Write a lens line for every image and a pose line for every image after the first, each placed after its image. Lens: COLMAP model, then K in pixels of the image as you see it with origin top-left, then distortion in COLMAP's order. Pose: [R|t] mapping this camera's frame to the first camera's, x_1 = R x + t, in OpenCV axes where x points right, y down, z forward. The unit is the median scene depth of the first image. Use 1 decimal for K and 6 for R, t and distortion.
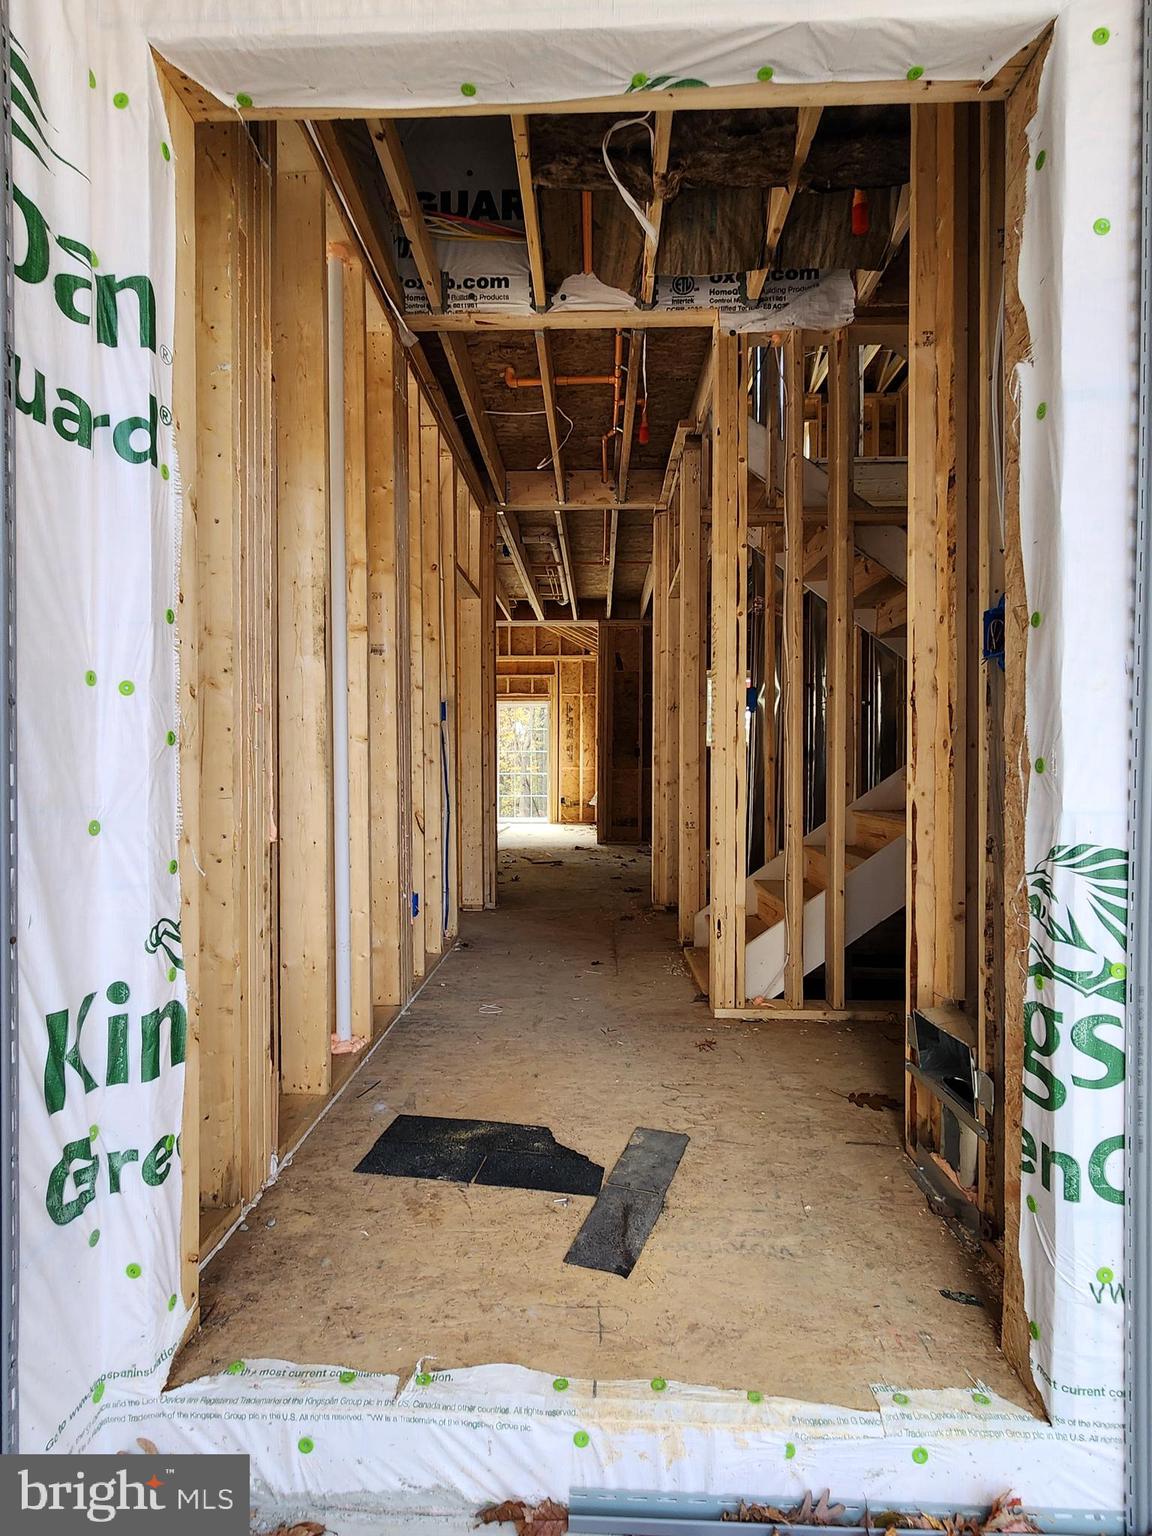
lens RADIAL K [[759.9, 0, 566.2], [0, 759.9, 767.4], [0, 0, 1]] dist [-0.002926, -0.000242]
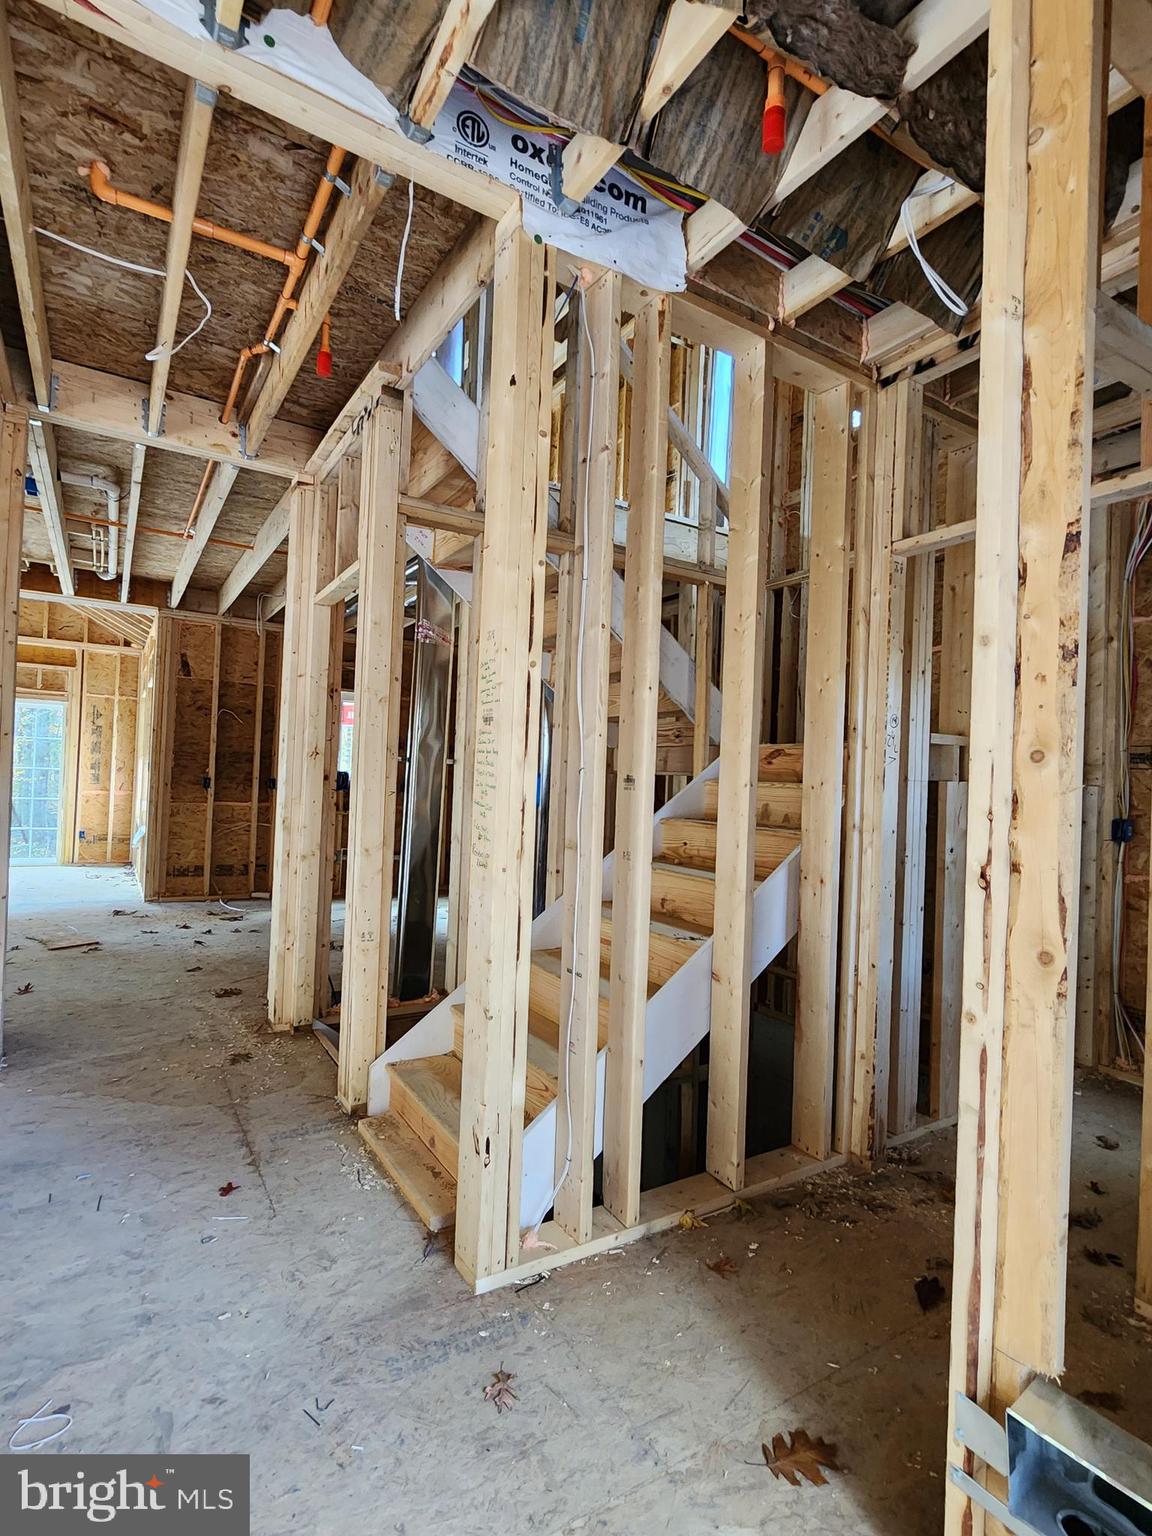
lens RADIAL K [[760.6, 0, 572.0], [0, 760.6, 771.2], [0, 0, 1]] dist [-0.003162, 0.001553]
pose [[0.828221, 0.036111, 0.559237, -0.058101], [-0.032709, 0.999335, -0.016089, -0.052989], [-0.559446, -0.004967, 0.828852, 0.230170]]
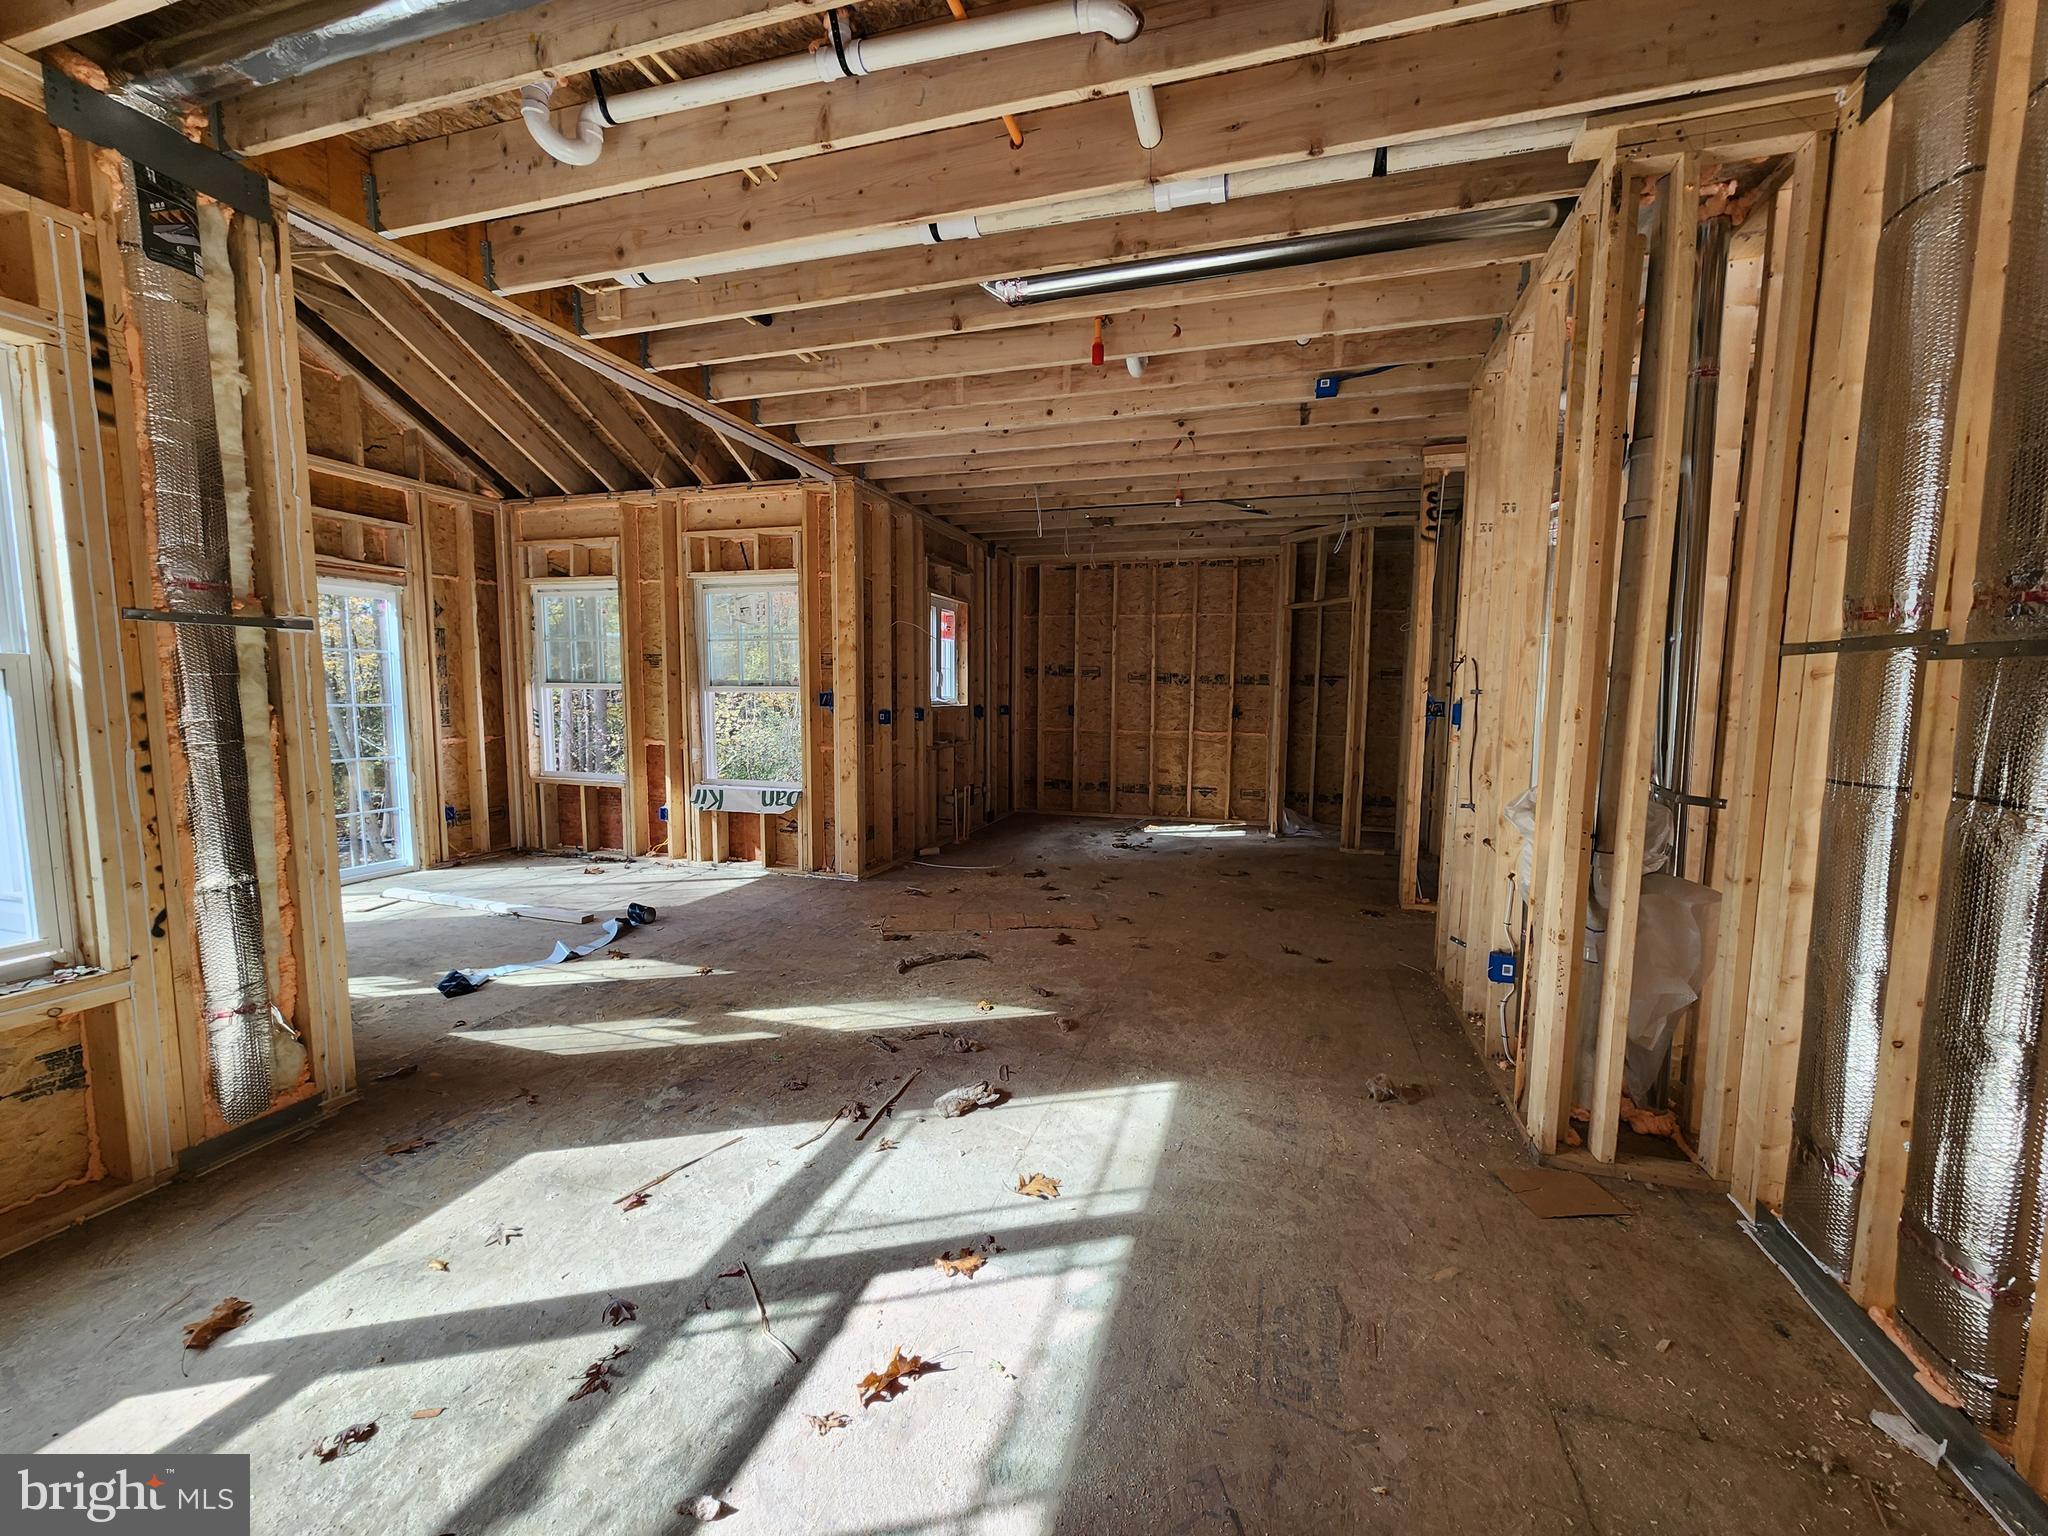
lens RADIAL K [[844.2, 0, 1020.0], [0, 844.2, 781.0], [0, 0, 1]] dist [-0.003757, 0.001067]
pose [[0.255173, -0.100659, 0.961642, -0.903498], [-0.005383, 0.994403, 0.105516, -0.069154], [-0.966881, -0.032101, 0.253203, 1.229932]]
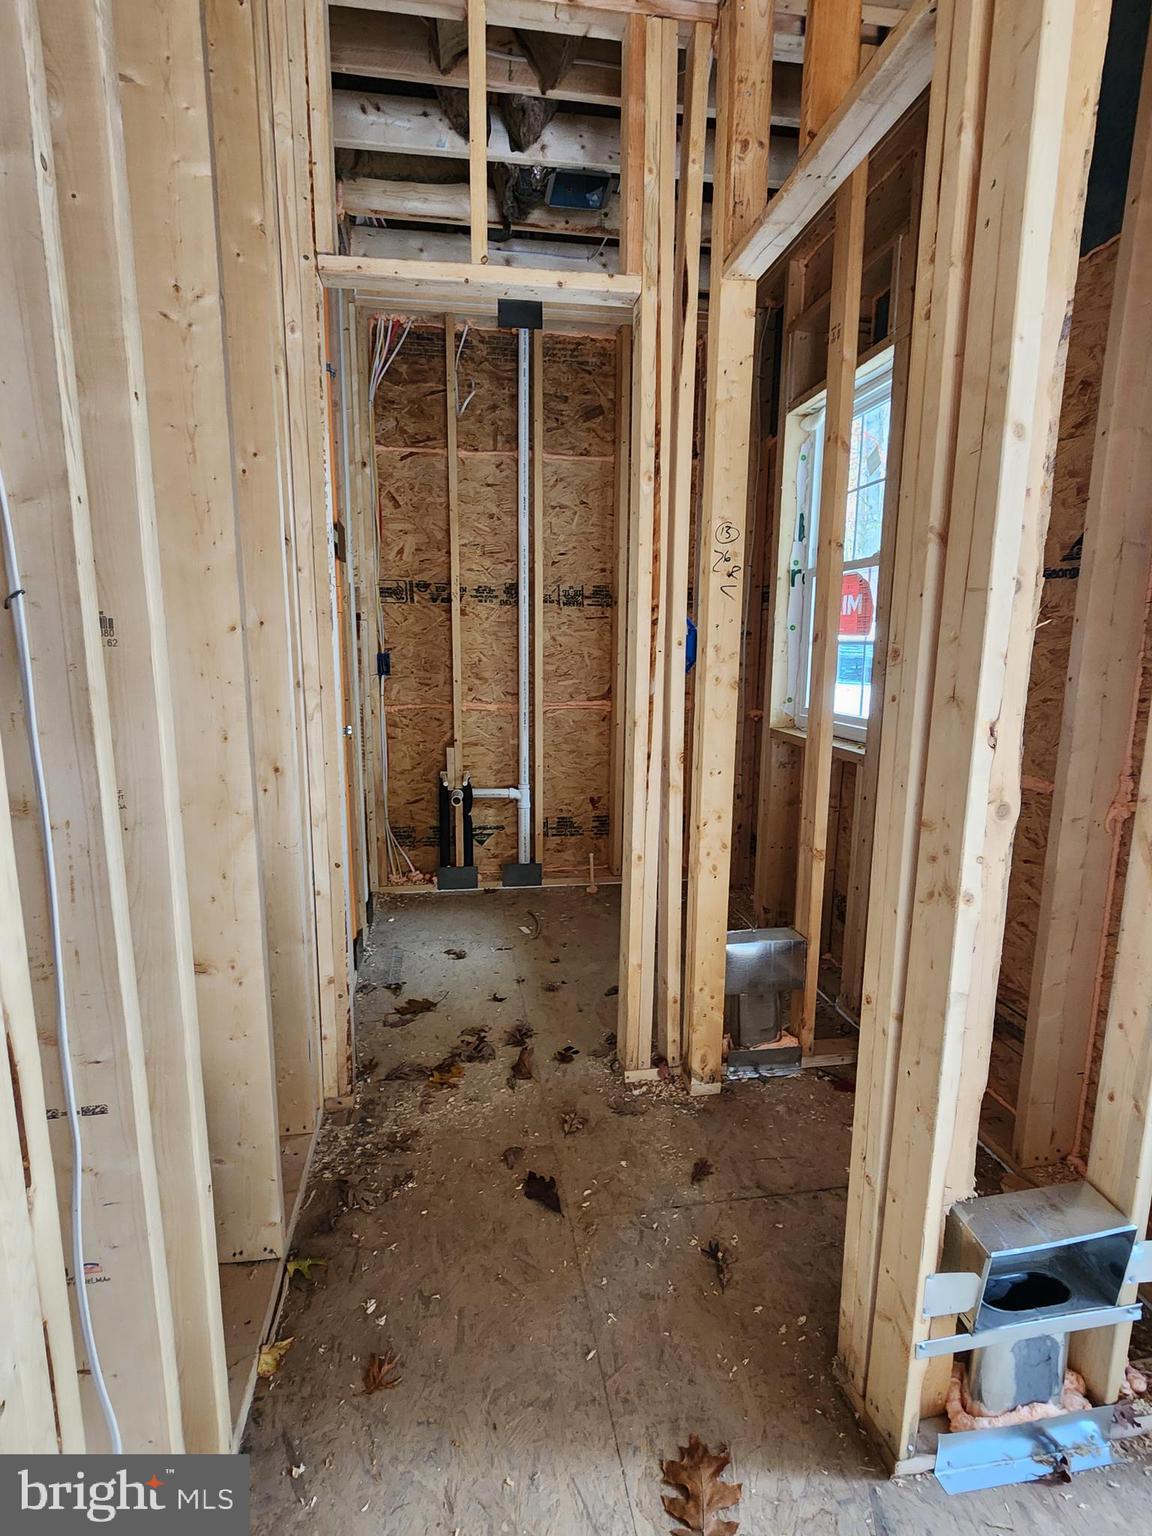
lens RADIAL K [[761.9, 0, 572.9], [0, 761.9, 770.3], [0, 0, 1]] dist [0.001001, 0.000161]
pose [[-0.190164, -0.171561, 0.966646, -0.001239], [-0.000418, 0.984627, 0.174670, -0.053176], [-0.981752, 0.032812, -0.187312, 0.454479]]
